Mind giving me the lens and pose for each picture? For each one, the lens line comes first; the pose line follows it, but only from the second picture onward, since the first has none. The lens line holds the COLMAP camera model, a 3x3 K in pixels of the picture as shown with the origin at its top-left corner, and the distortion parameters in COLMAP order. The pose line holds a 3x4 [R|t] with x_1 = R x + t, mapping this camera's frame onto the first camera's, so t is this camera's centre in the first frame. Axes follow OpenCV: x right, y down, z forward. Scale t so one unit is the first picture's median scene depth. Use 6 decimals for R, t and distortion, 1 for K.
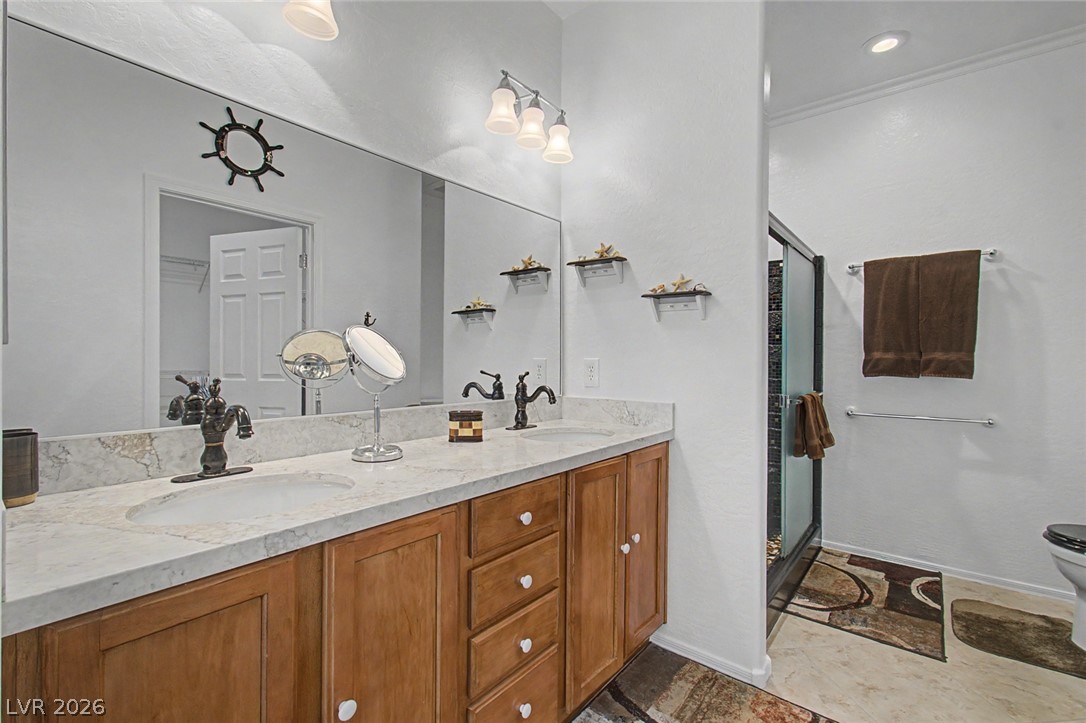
lens RADIAL K [[486.7, 0, 546.7], [0, 486.7, 360.4], [0, 0, 1]] dist [-0.003130, -0.000092]
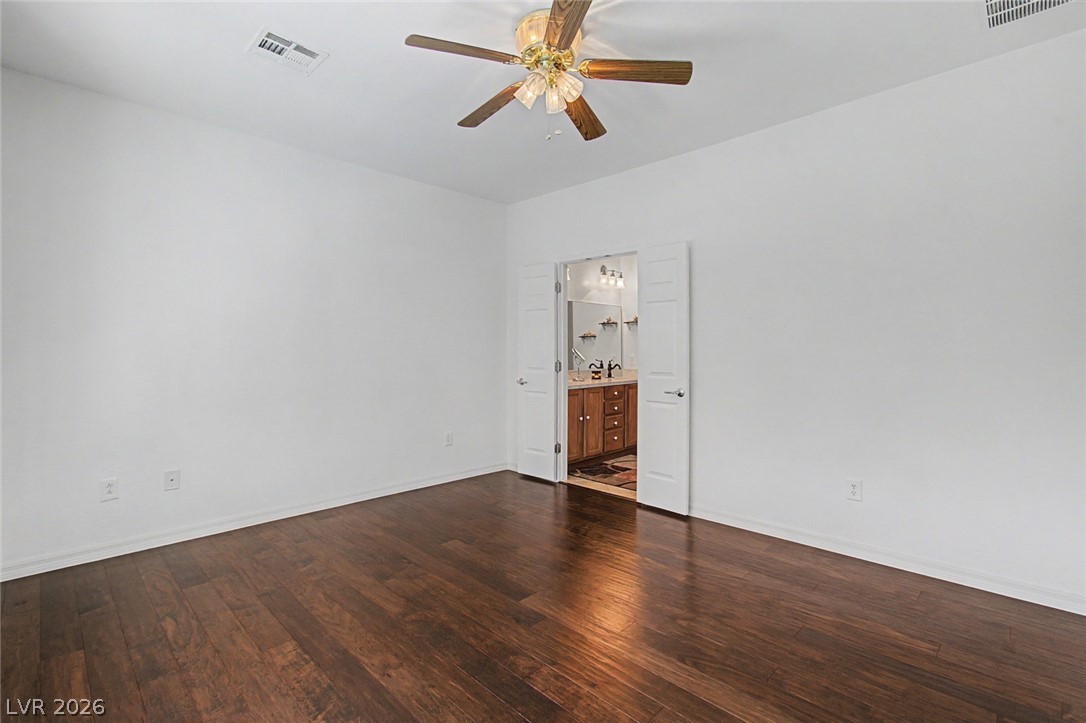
lens RADIAL K [[486.7, 0, 546.7], [0, 486.7, 360.4], [0, 0, 1]] dist [-0.003130, -0.000092]
pose [[0.994527, -0.012934, -0.103676, -0.123630], [0.015599, 0.999567, 0.024937, -0.054777], [0.103308, -0.026418, 0.994298, -2.074905]]
